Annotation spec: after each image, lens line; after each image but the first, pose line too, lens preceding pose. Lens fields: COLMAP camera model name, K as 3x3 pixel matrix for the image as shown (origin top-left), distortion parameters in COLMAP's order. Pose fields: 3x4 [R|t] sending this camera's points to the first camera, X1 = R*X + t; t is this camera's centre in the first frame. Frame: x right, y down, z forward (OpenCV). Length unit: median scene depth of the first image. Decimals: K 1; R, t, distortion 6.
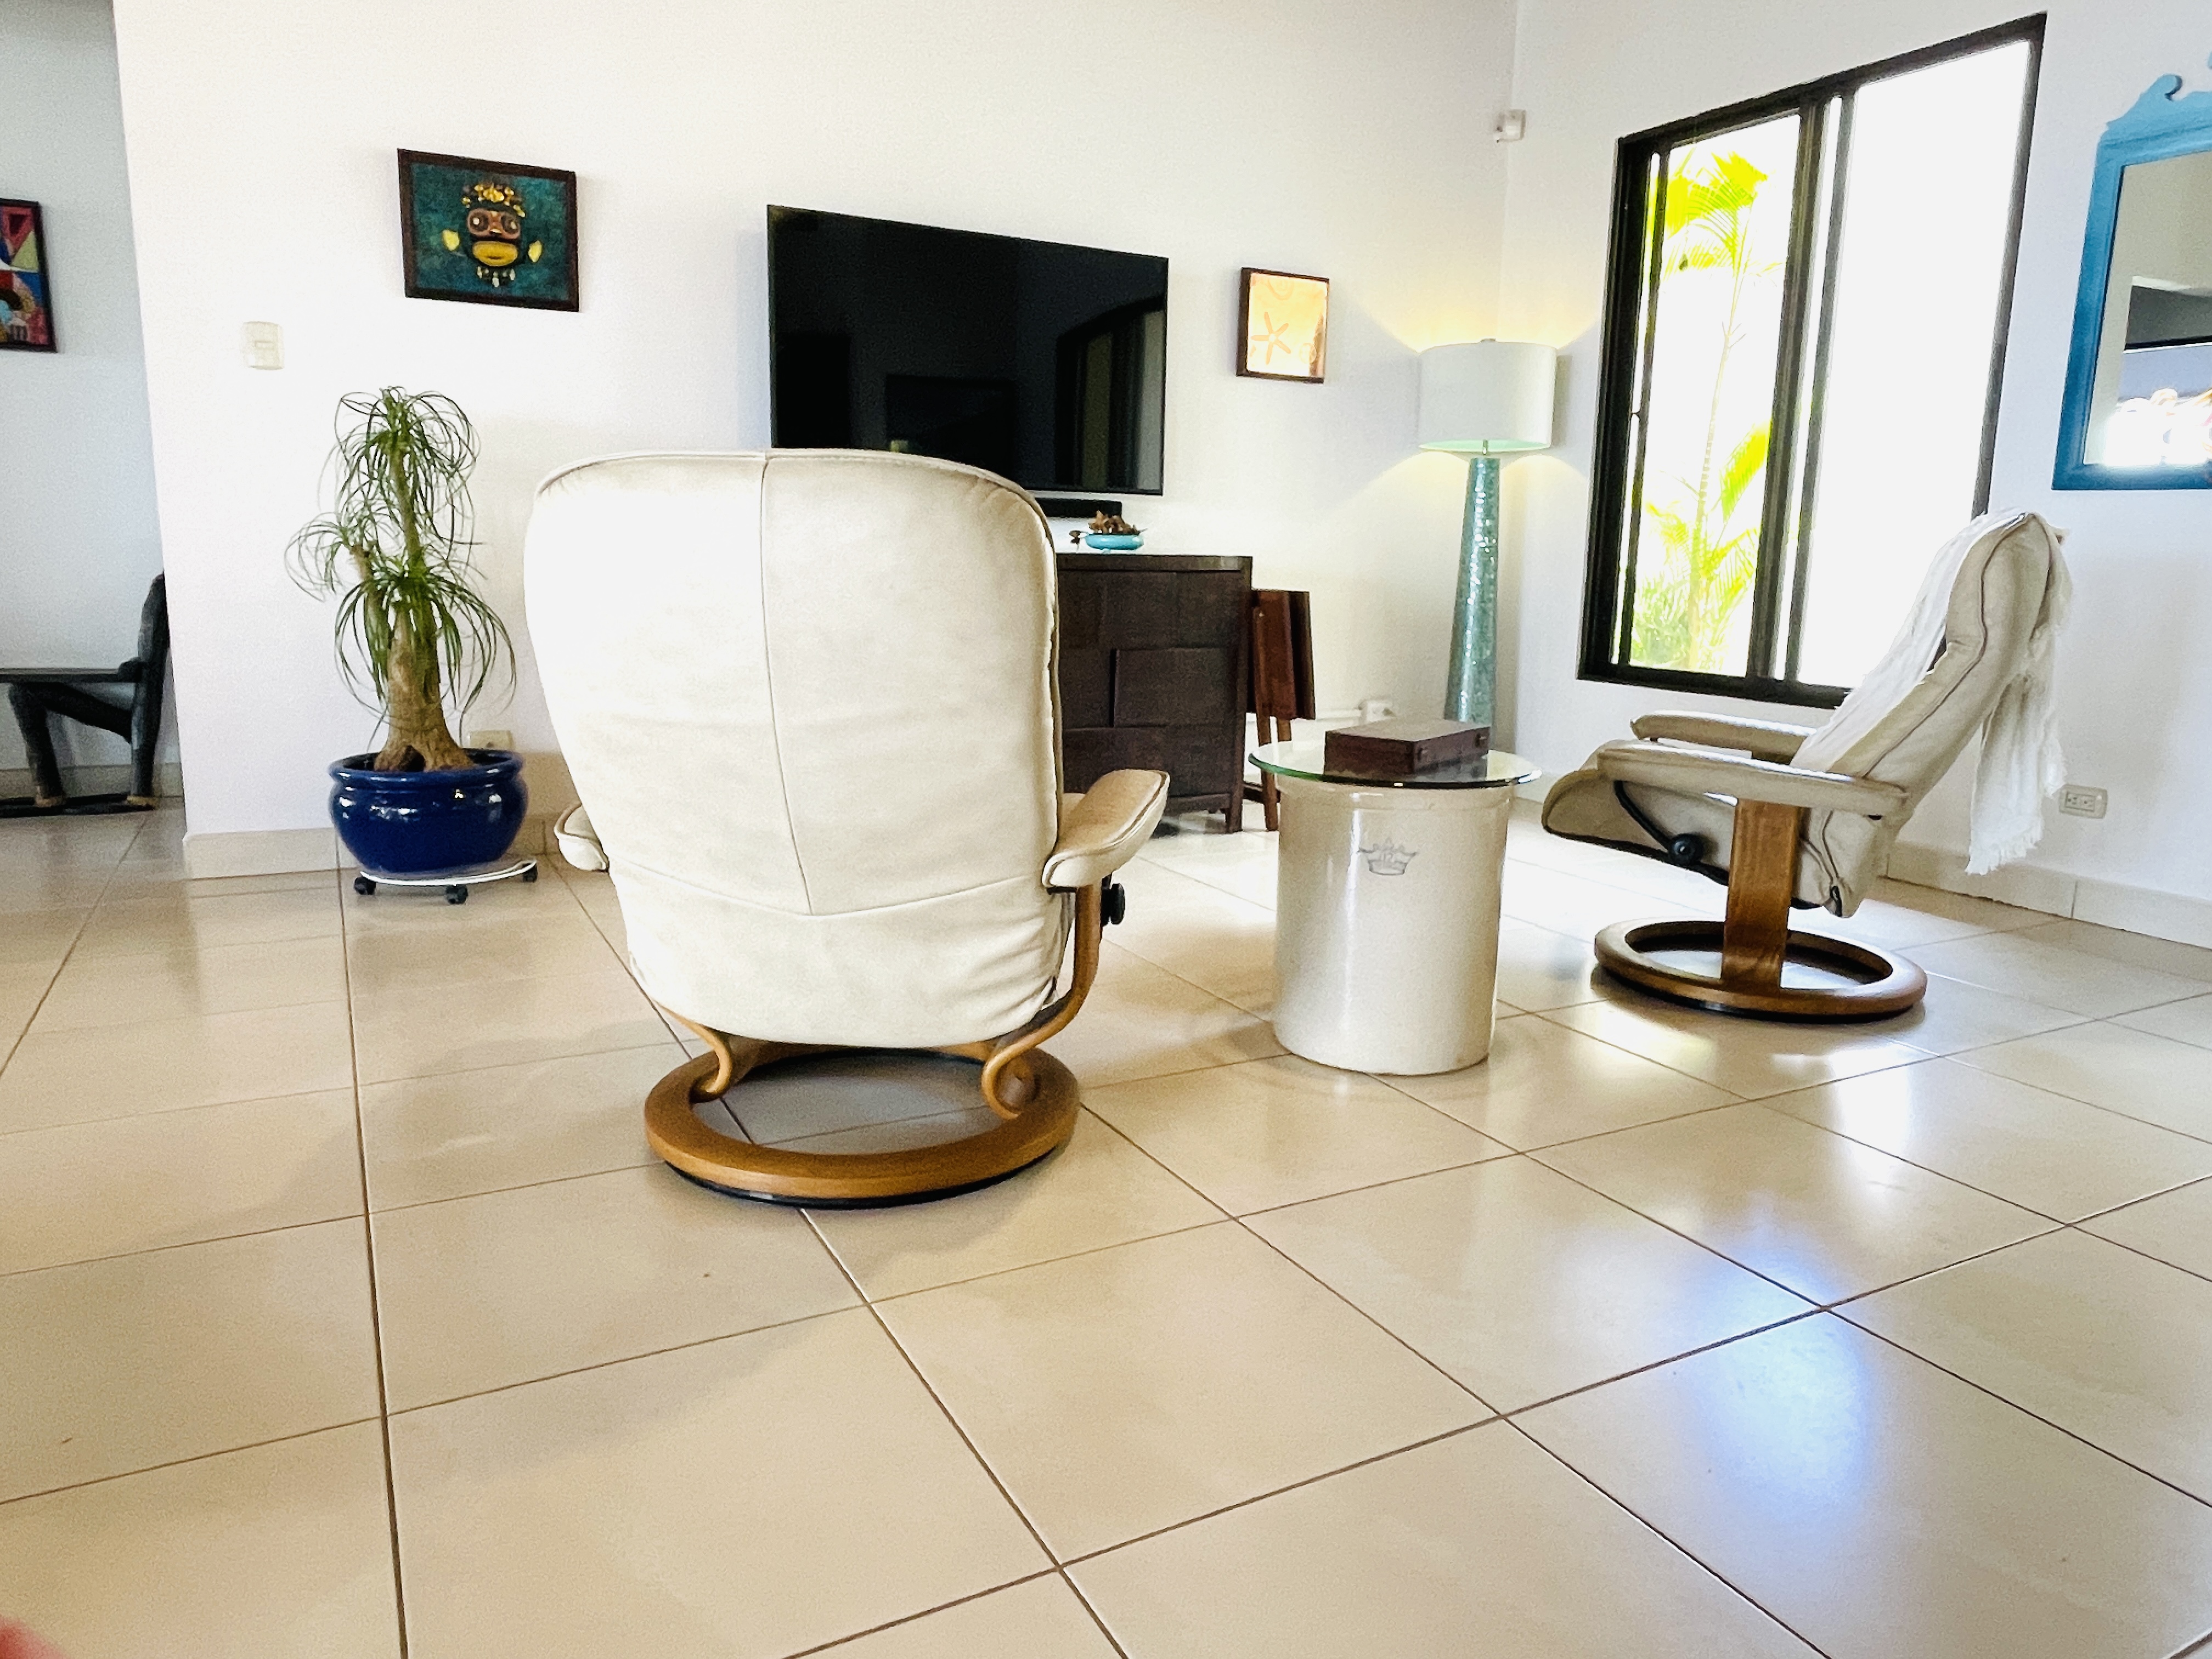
lens RADIAL K [[1473.9, 0, 1116.1], [0, 1473.9, 816.2], [0, 0, 1]] dist [-0.007736, -0.000056]
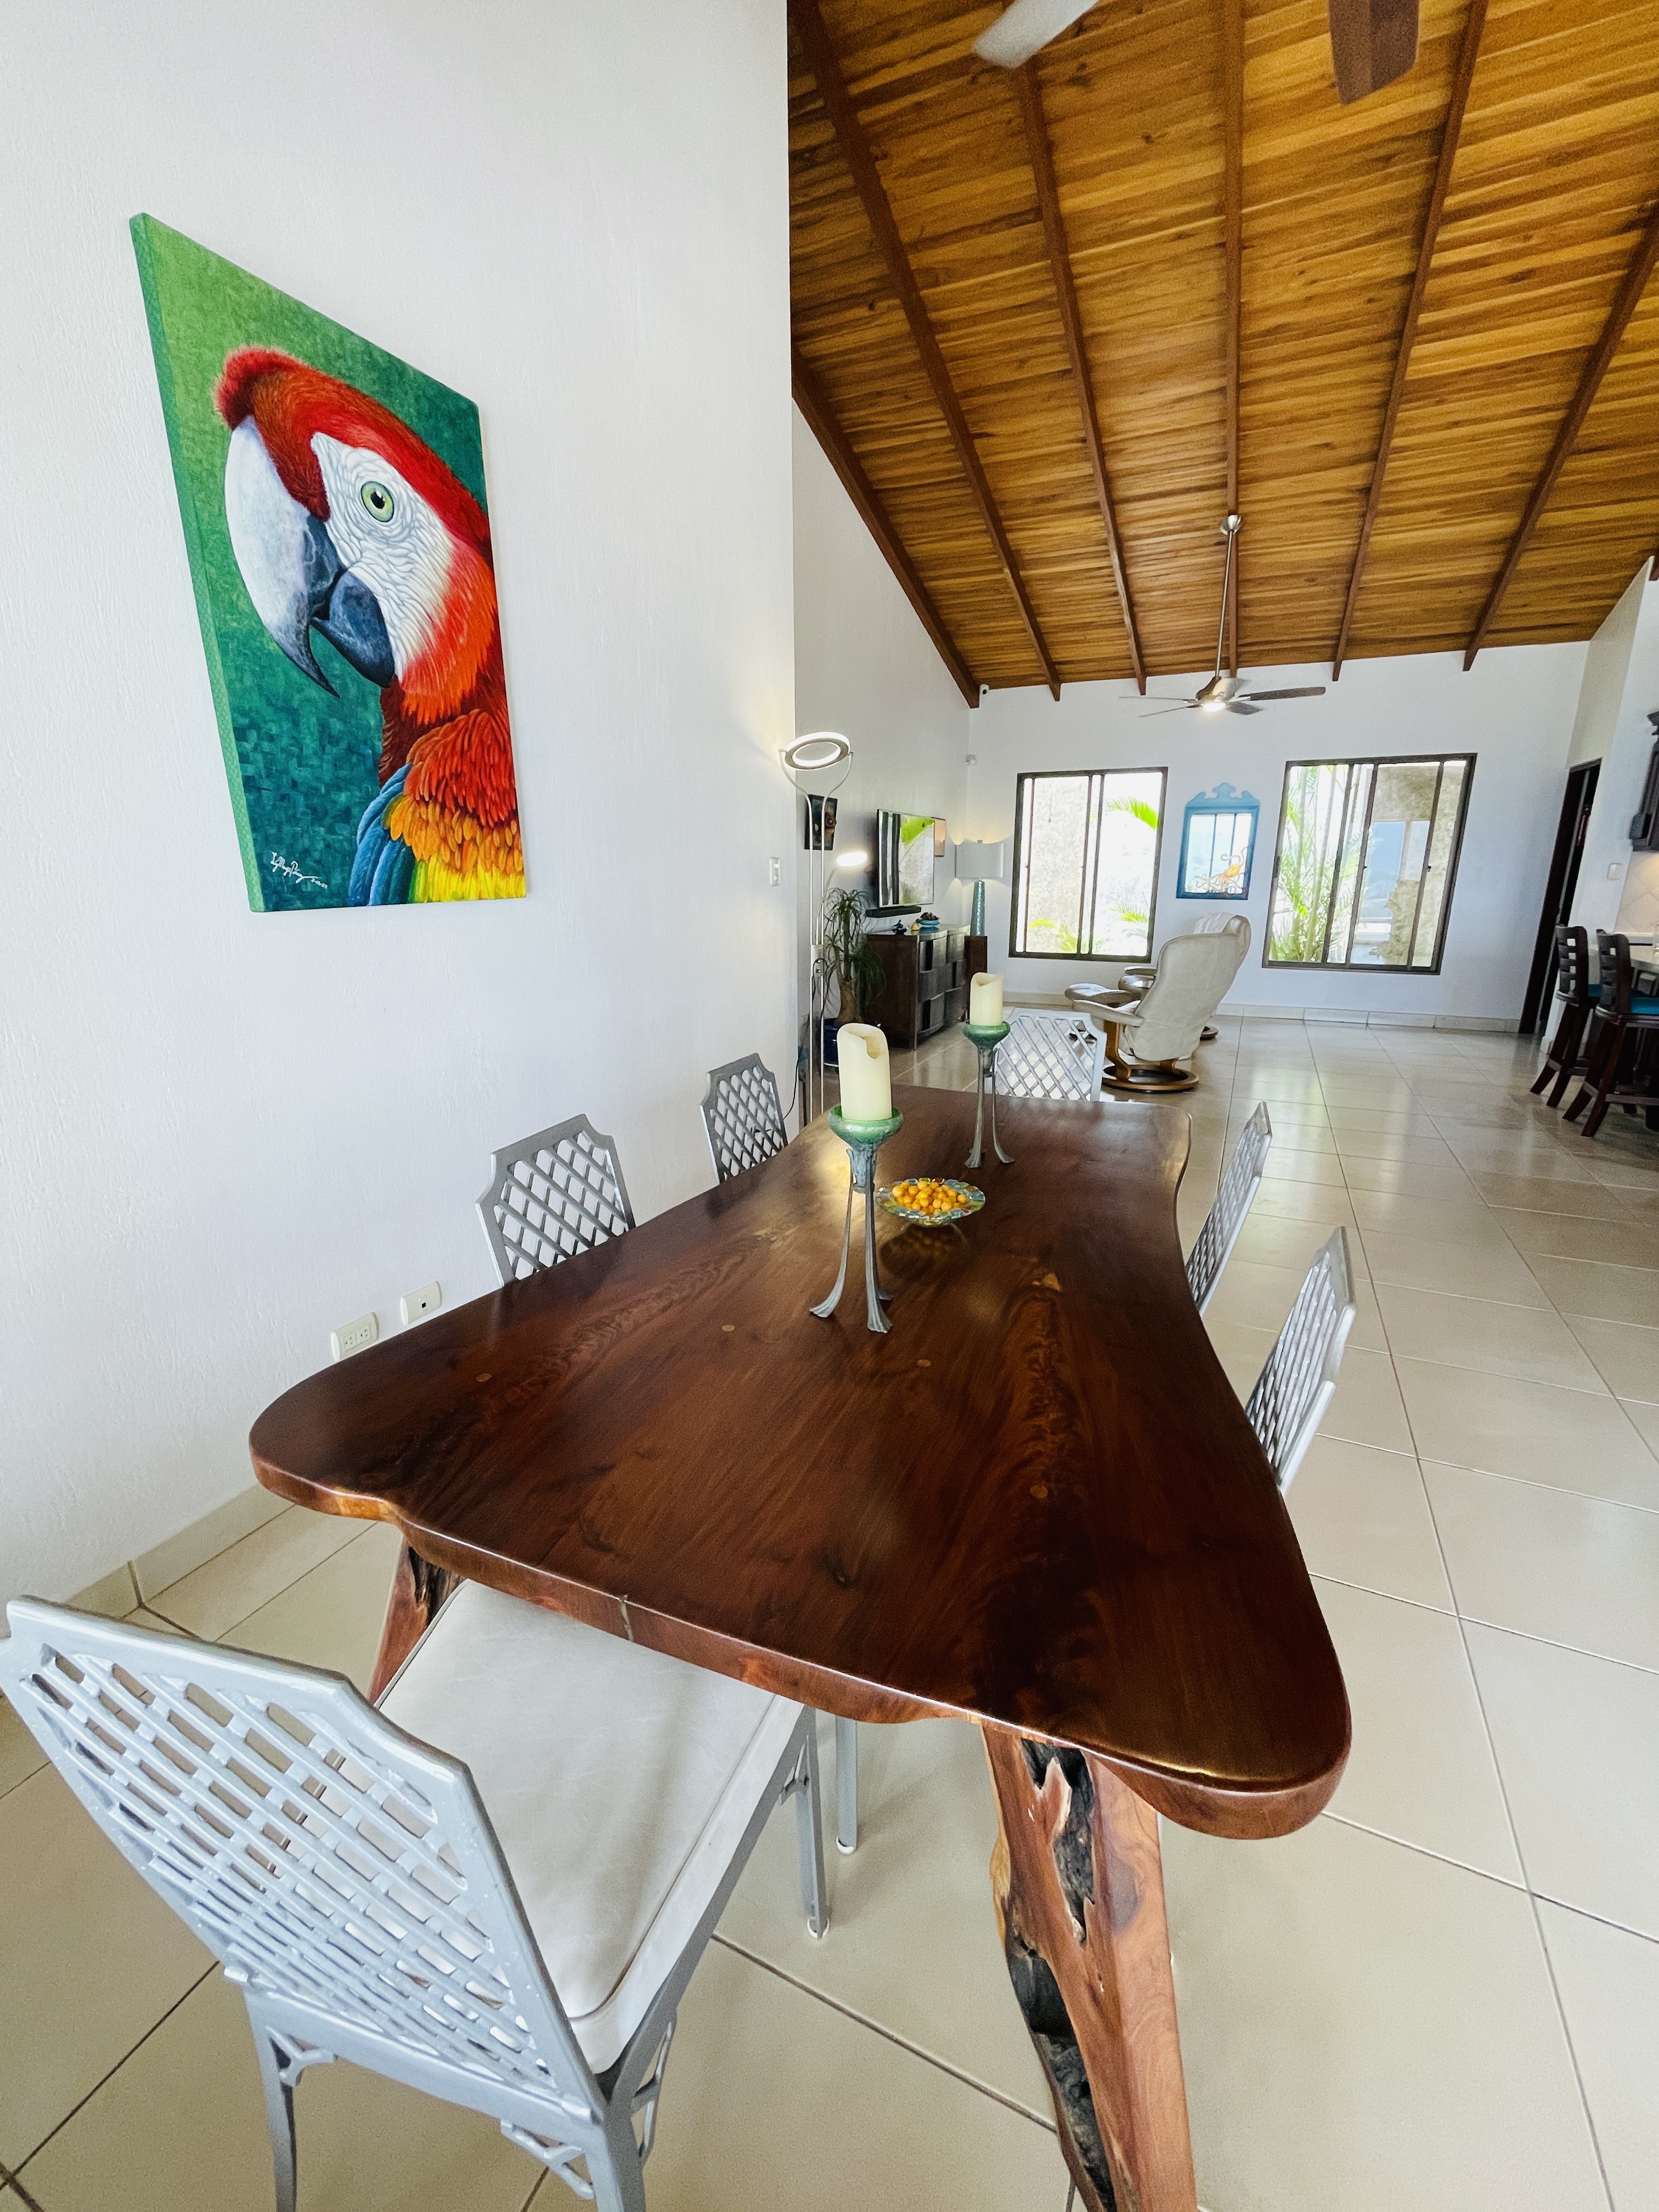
lens RADIAL K [[890.6, 0, 841.8], [0, 890.6, 1107.3], [0, 0, 1]] dist [-0.001739, 0.000266]
pose [[0.800180, -0.173252, 0.574191, -1.403974], [0.123594, 0.984453, 0.124804, -0.084738], [-0.586887, -0.028899, 0.809153, -0.340806]]
